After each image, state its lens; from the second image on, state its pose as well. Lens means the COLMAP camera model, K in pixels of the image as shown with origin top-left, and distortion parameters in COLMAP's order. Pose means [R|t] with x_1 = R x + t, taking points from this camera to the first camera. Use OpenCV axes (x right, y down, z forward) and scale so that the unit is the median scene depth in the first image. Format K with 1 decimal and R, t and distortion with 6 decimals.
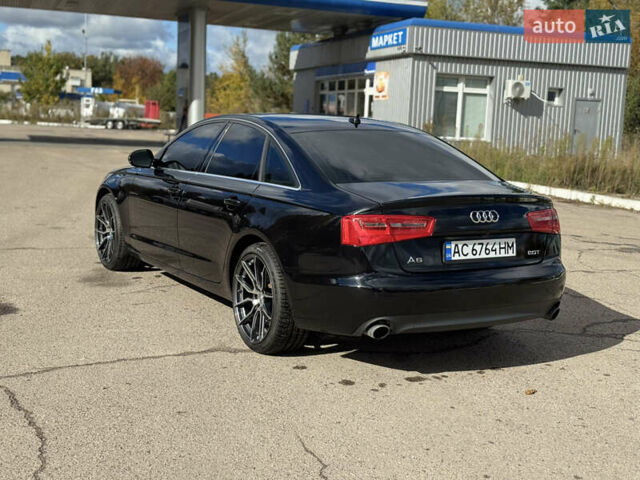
lens RADIAL K [[882.8, 0, 320.0], [0, 882.8, 240.0], [0, 0, 1]] dist [0.128417, -0.087181]
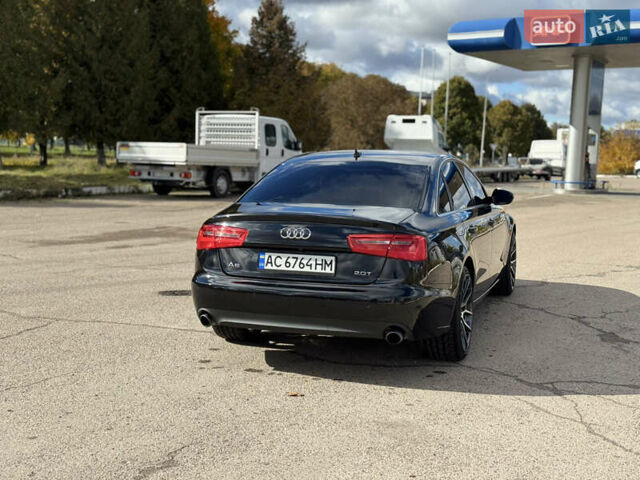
lens RADIAL K [[882.8, 0, 320.0], [0, 882.8, 240.0], [0, 0, 1]] dist [0.128417, -0.087181]
pose [[0.651635, 0.052346, -0.756724, 1.023762], [-0.103550, 0.994415, -0.020381, 0.001307], [0.751431, 0.091640, 0.653417, 0.287900]]
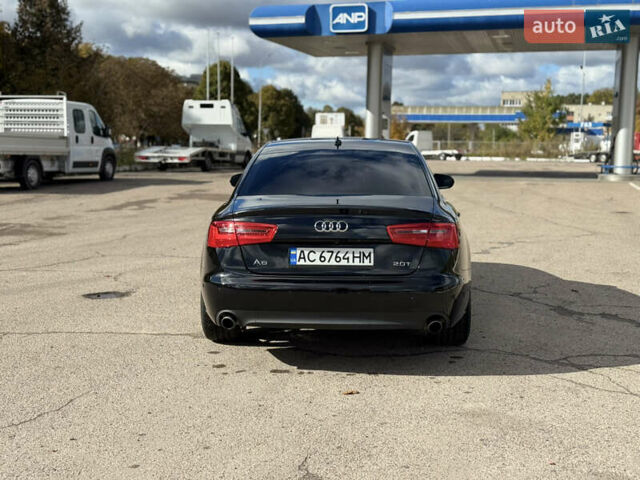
lens RADIAL K [[882.8, 0, 320.0], [0, 882.8, 240.0], [0, 0, 1]] dist [0.128417, -0.087181]
pose [[0.829233, 0.030185, -0.558087, 0.756303], [-0.052514, 0.998331, -0.024033, 0.016269], [0.556430, 0.049236, 0.829434, 0.097765]]
